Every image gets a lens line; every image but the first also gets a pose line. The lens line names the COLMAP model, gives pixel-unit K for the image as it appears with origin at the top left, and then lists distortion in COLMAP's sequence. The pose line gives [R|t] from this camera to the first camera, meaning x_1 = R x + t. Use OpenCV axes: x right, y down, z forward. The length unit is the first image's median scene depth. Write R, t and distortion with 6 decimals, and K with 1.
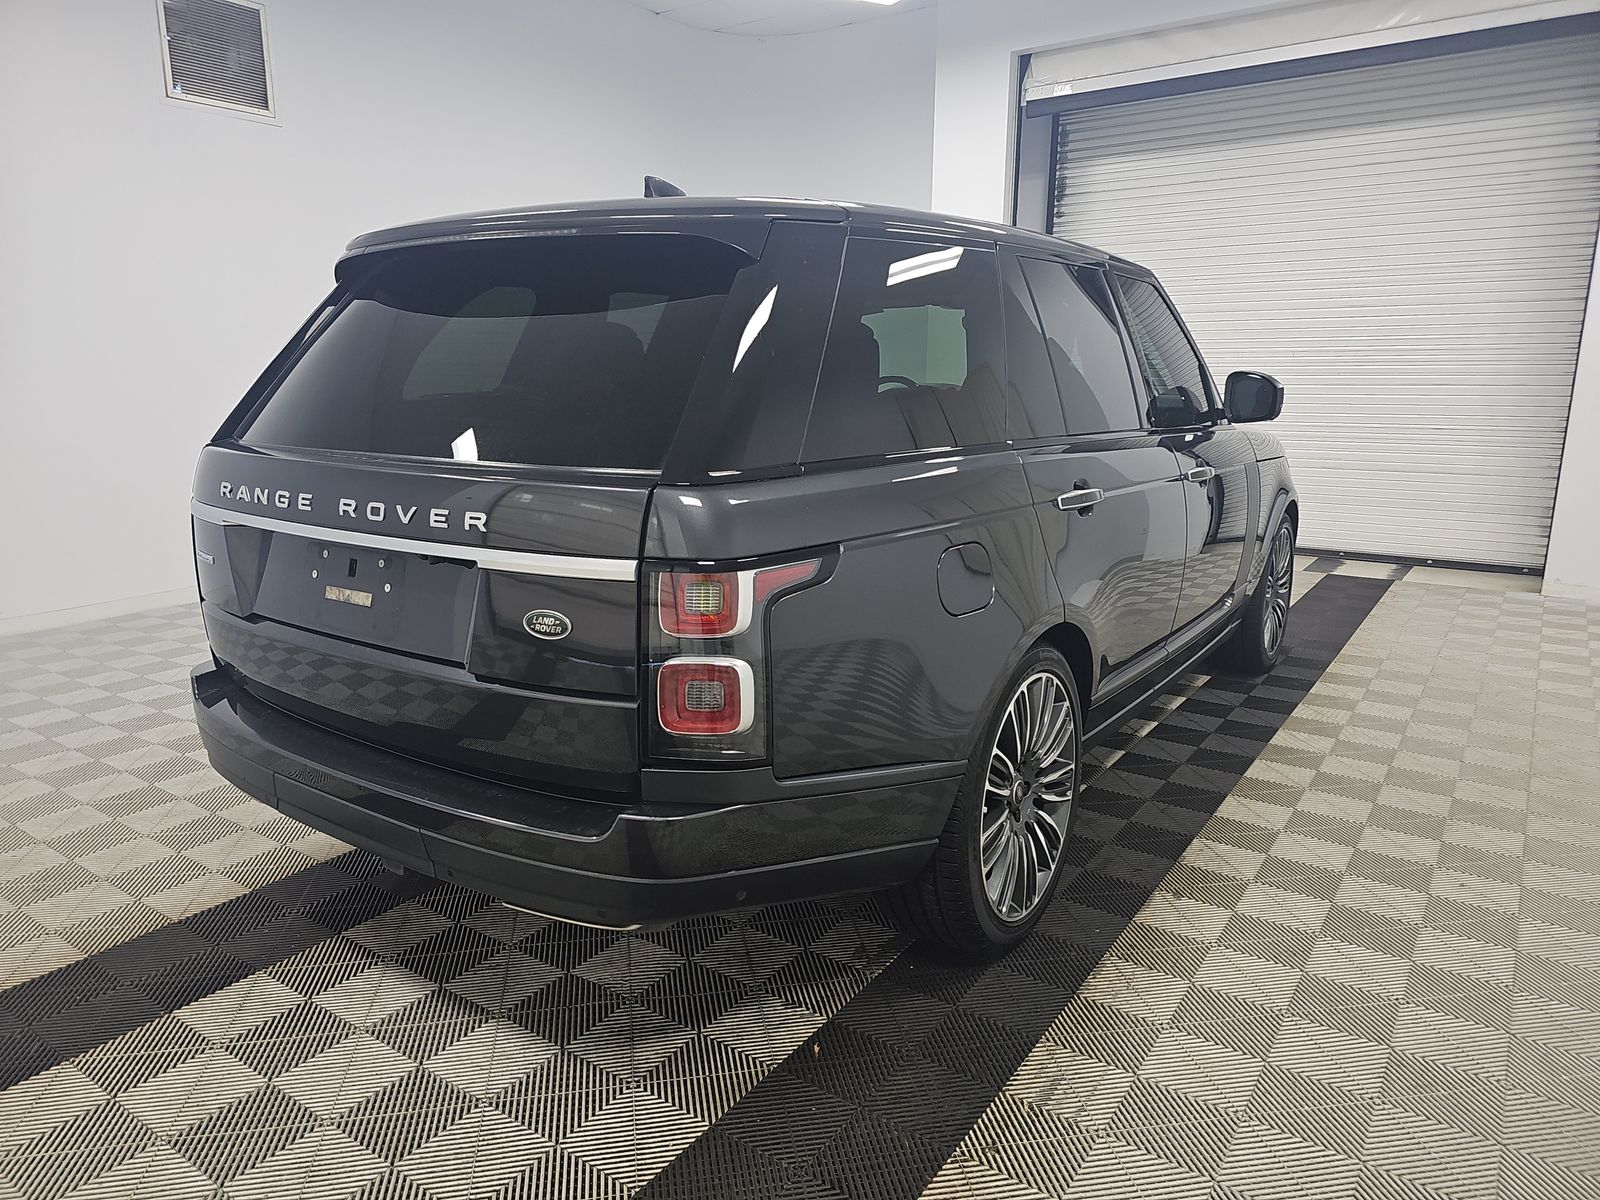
lens RADIAL K [[1068.4, 0, 800.0], [0, 1068.4, 600.0], [0, 0, 1]] dist [0.001054, -0.003233]
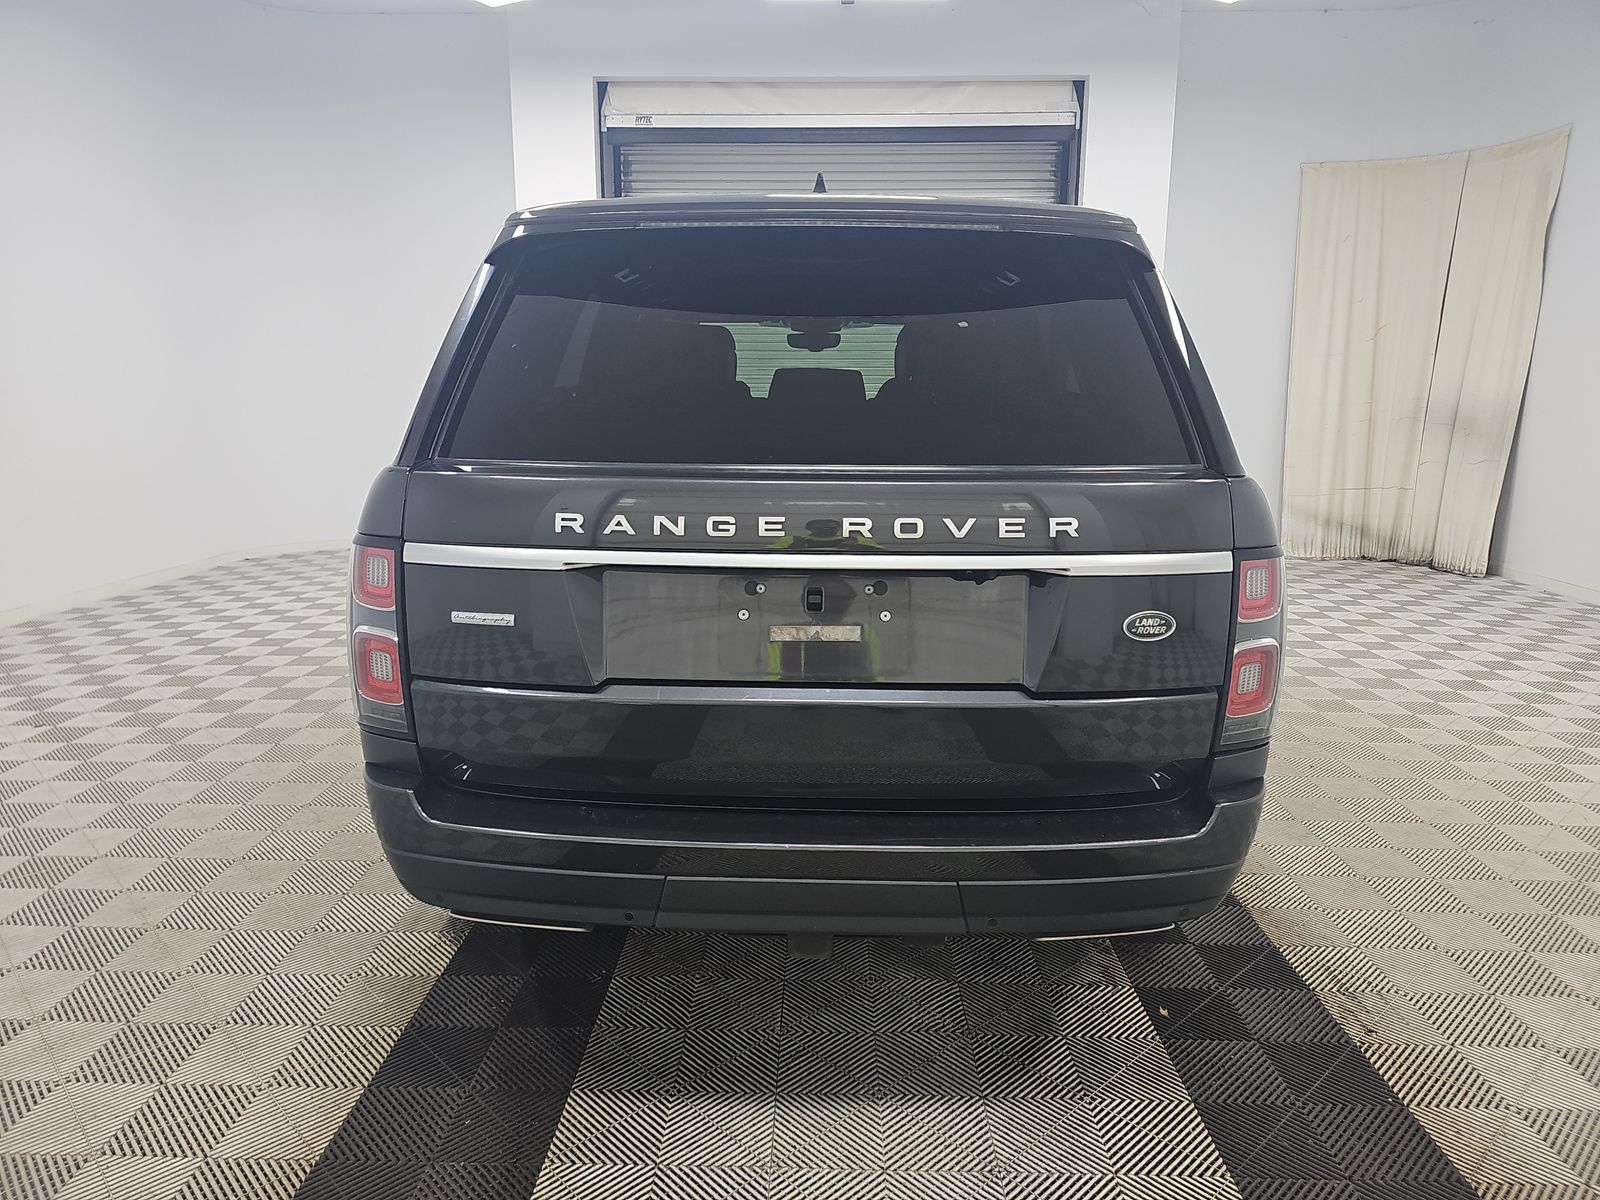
lens RADIAL K [[1077.7, 0, 802.5], [0, 1077.7, 566.7], [0, 0, 1]] dist [0.008543, 0.002645]
pose [[0.830308, -0.082937, 0.551100, -0.875691], [0.112631, 0.993432, -0.020188, -0.039383], [-0.545806, 0.078833, 0.834195, 0.280684]]
